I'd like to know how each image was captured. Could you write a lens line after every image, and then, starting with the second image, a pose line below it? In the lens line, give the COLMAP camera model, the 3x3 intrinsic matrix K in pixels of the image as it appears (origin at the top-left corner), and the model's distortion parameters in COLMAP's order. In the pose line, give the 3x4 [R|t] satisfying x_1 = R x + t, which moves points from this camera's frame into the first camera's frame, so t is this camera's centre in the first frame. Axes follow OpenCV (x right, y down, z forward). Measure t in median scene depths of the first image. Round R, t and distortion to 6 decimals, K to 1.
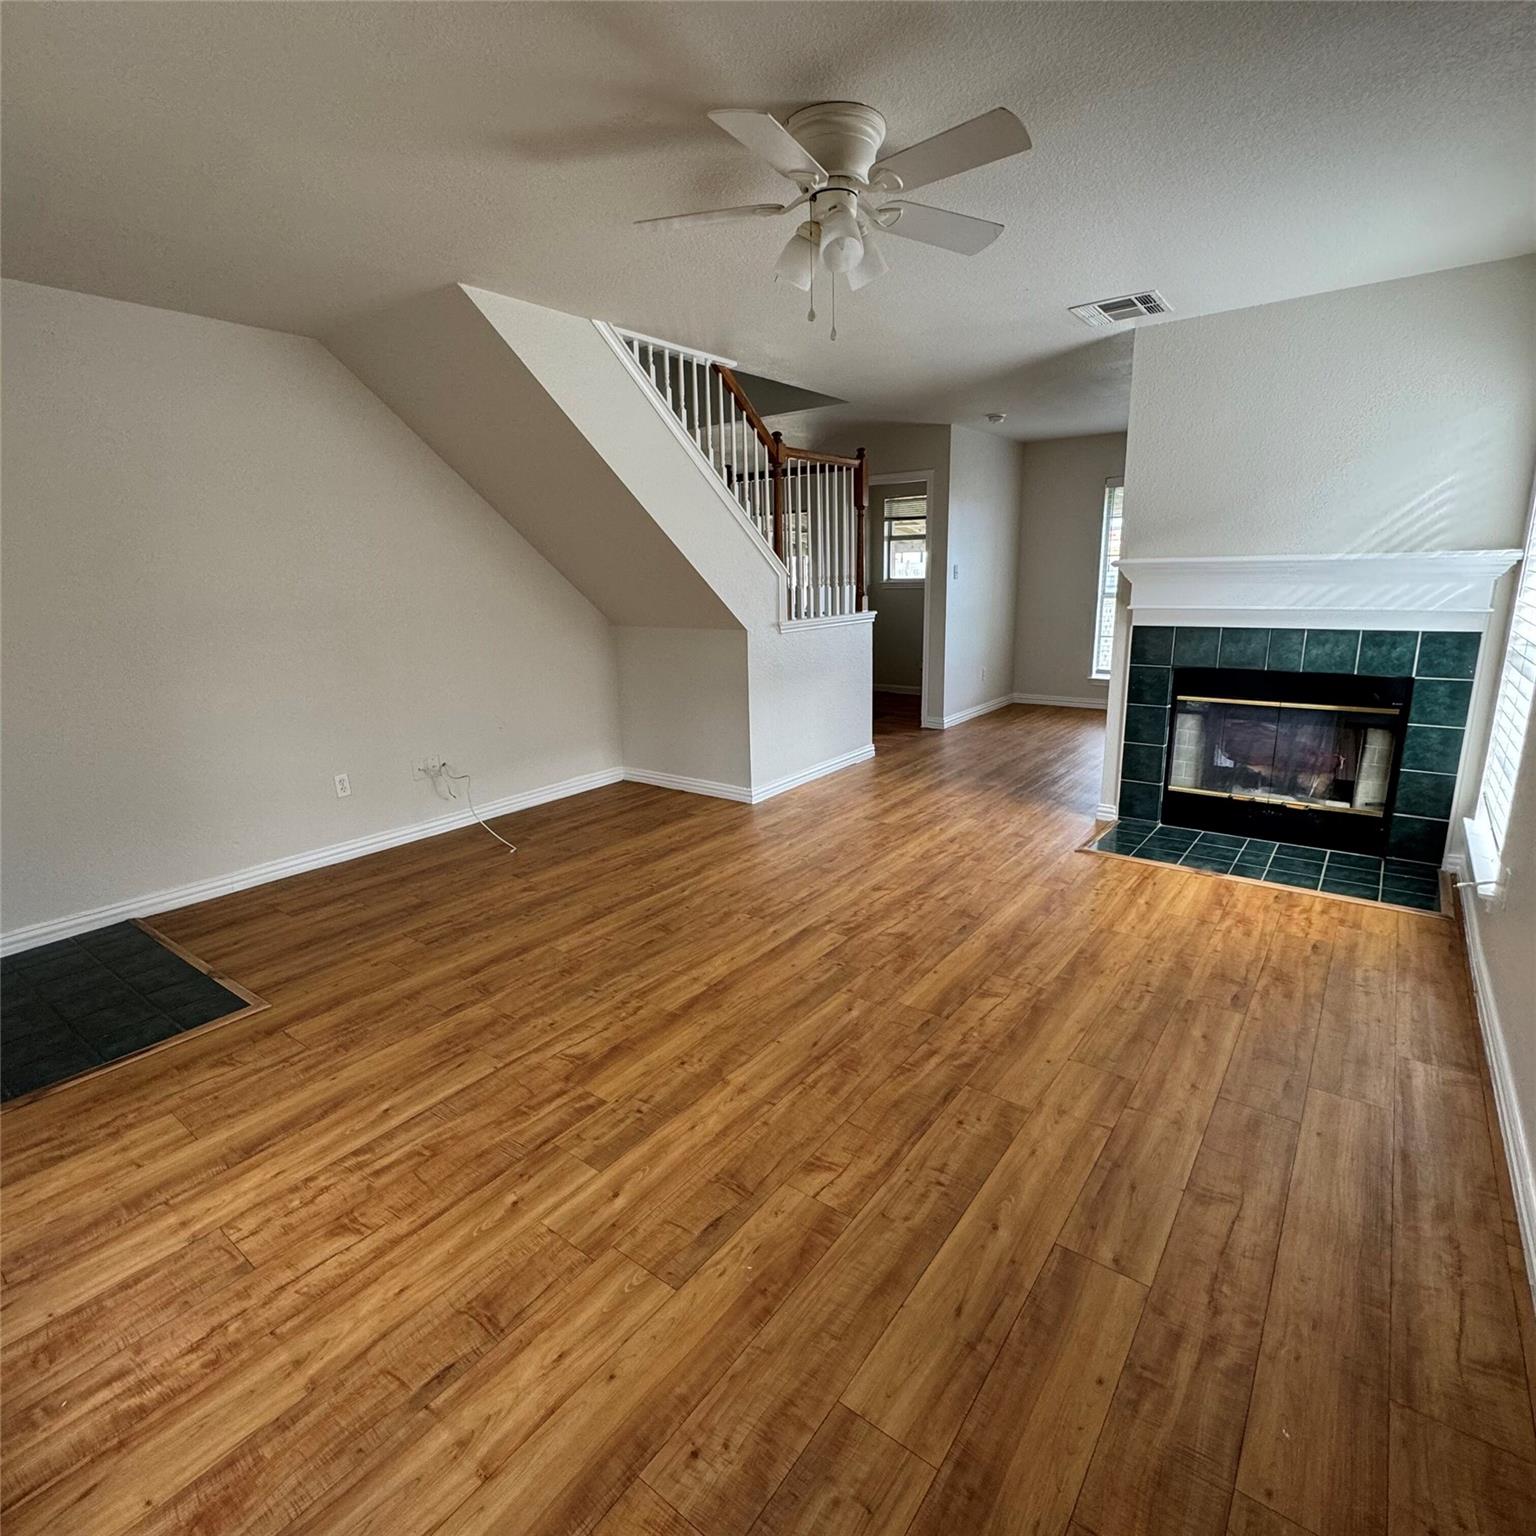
lens RADIAL K [[819.4, 0, 768.0], [0, 819.4, 768.0], [0, 0, 1]] dist [-0.003798, 0.000710]
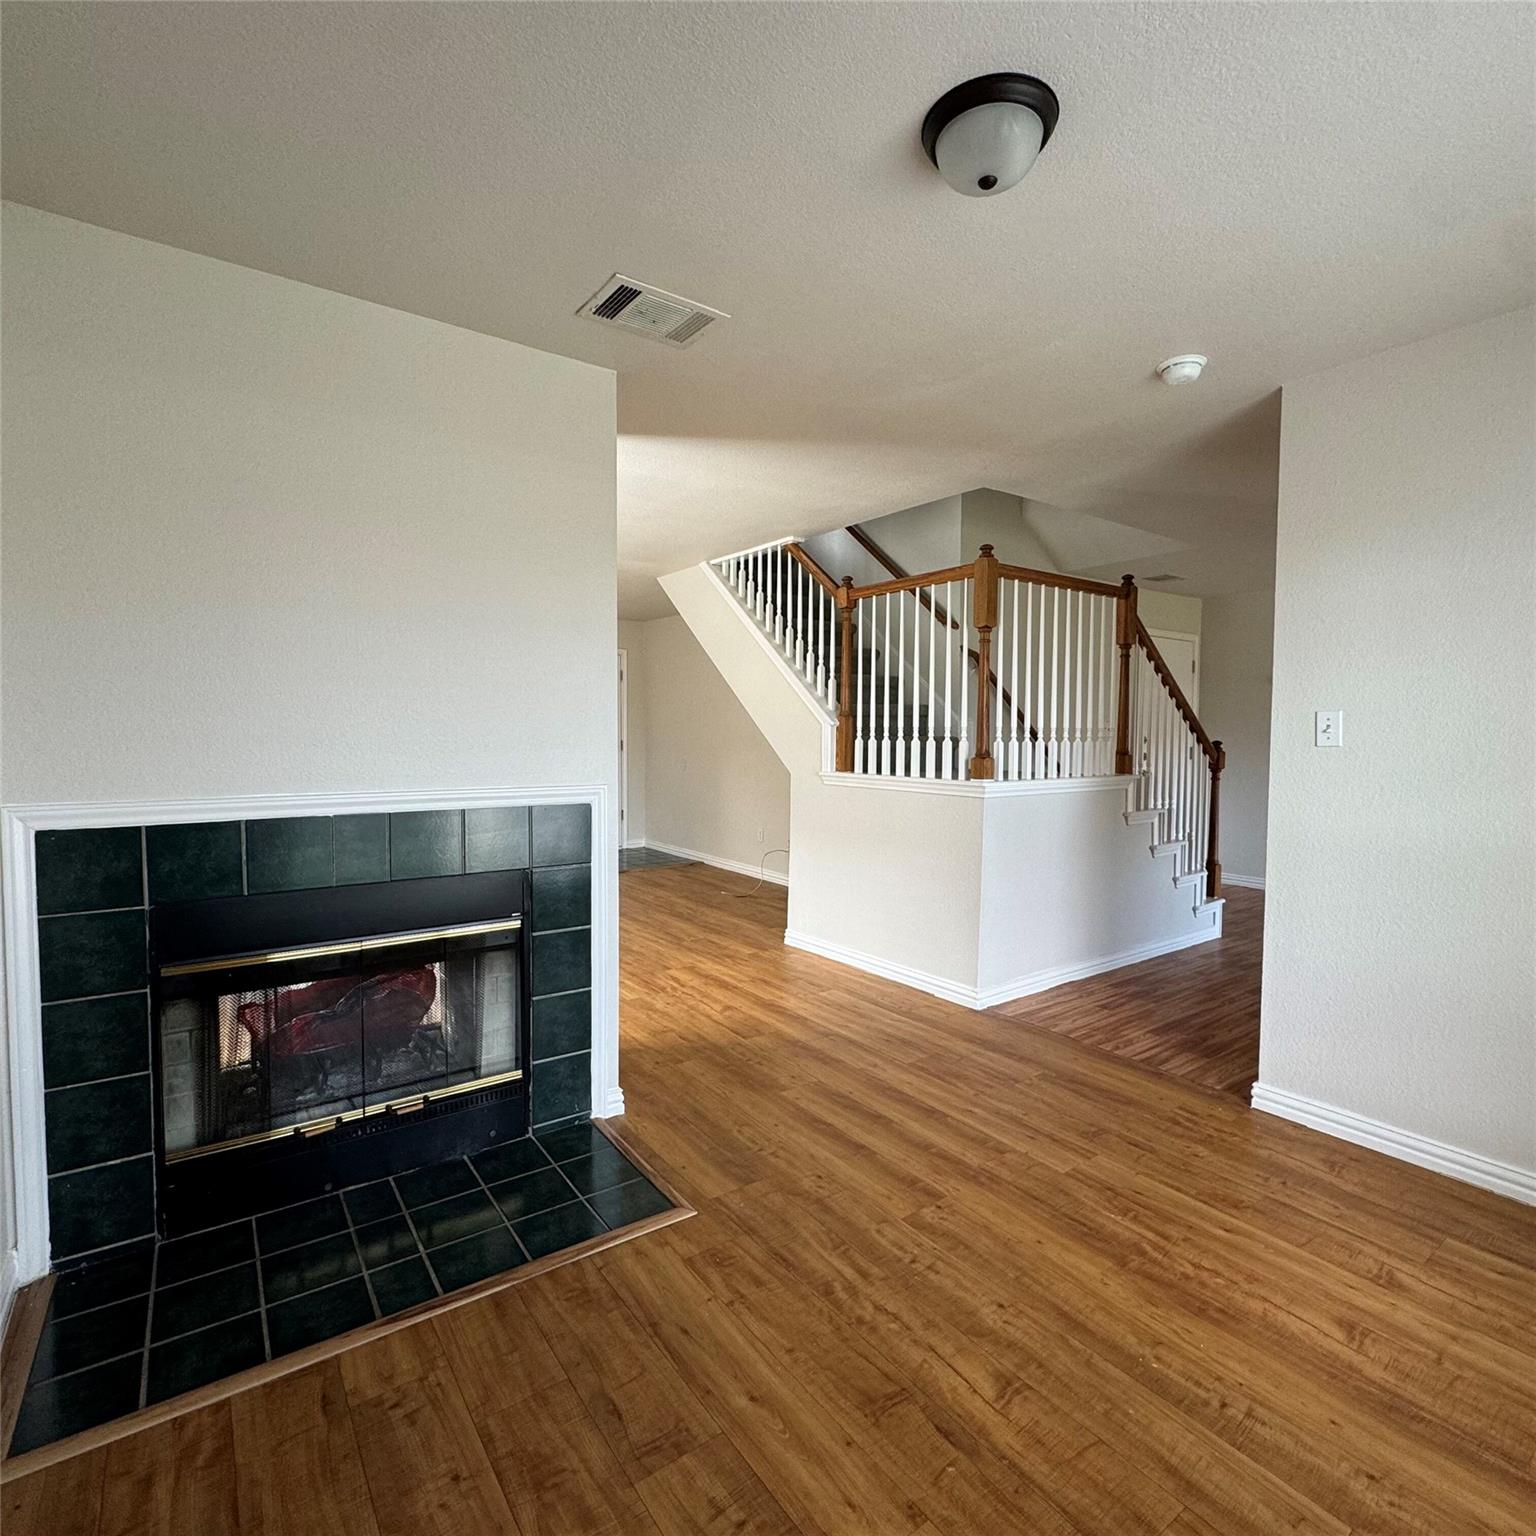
lens RADIAL K [[819.4, 0, 768.0], [0, 819.4, 768.0], [0, 0, 1]] dist [-0.003798, 0.000710]
pose [[-0.308758, 0.059786, -0.949260, 0.972425], [-0.220752, 0.966266, 0.132659, -0.306384], [0.925169, 0.250511, -0.285144, 1.267408]]
